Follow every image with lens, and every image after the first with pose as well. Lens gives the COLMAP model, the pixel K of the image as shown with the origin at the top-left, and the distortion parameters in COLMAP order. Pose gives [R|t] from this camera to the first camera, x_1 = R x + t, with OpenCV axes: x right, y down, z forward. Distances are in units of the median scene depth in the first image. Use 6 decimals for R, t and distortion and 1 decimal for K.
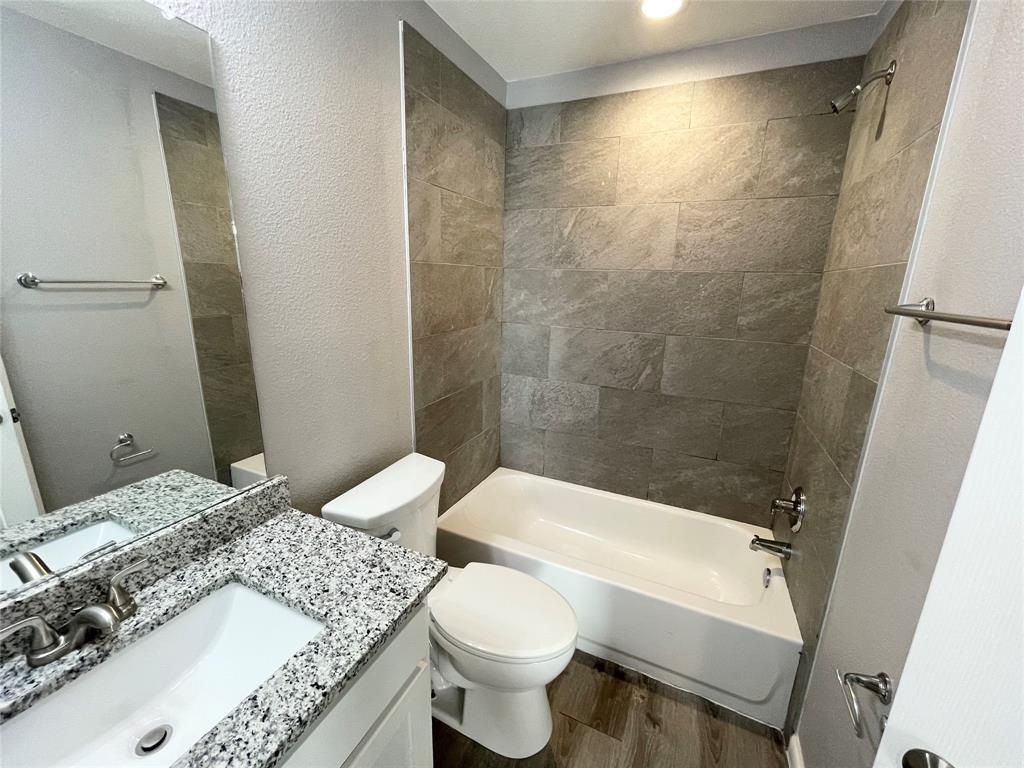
lens RADIAL K [[415.1, 0, 511.9], [0, 415.1, 384.0], [0, 0, 1]] dist [-0.002495, -0.000199]
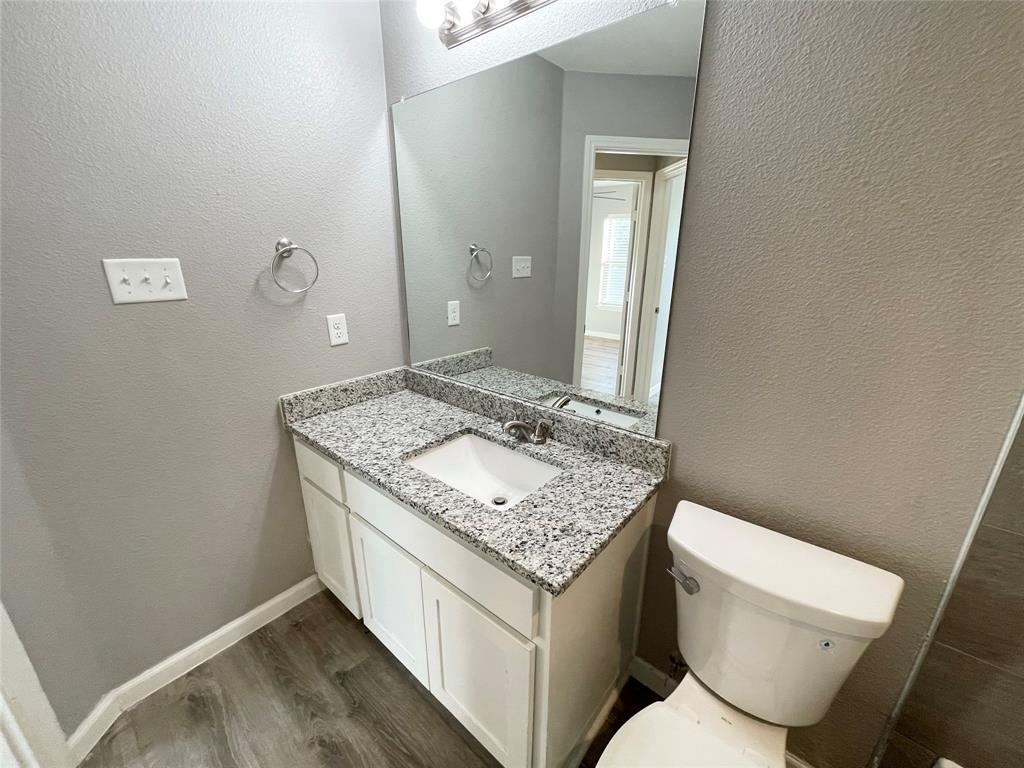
lens RADIAL K [[415.1, 0, 512.8], [0, 415.1, 382.2], [0, 0, 1]] dist [-0.002495, -0.000199]
pose [[-0.267840, 0.267264, -0.925652, 0.488016], [-0.249214, 0.908839, 0.334520, -0.173270], [0.930674, 0.320284, -0.176817, 0.889801]]
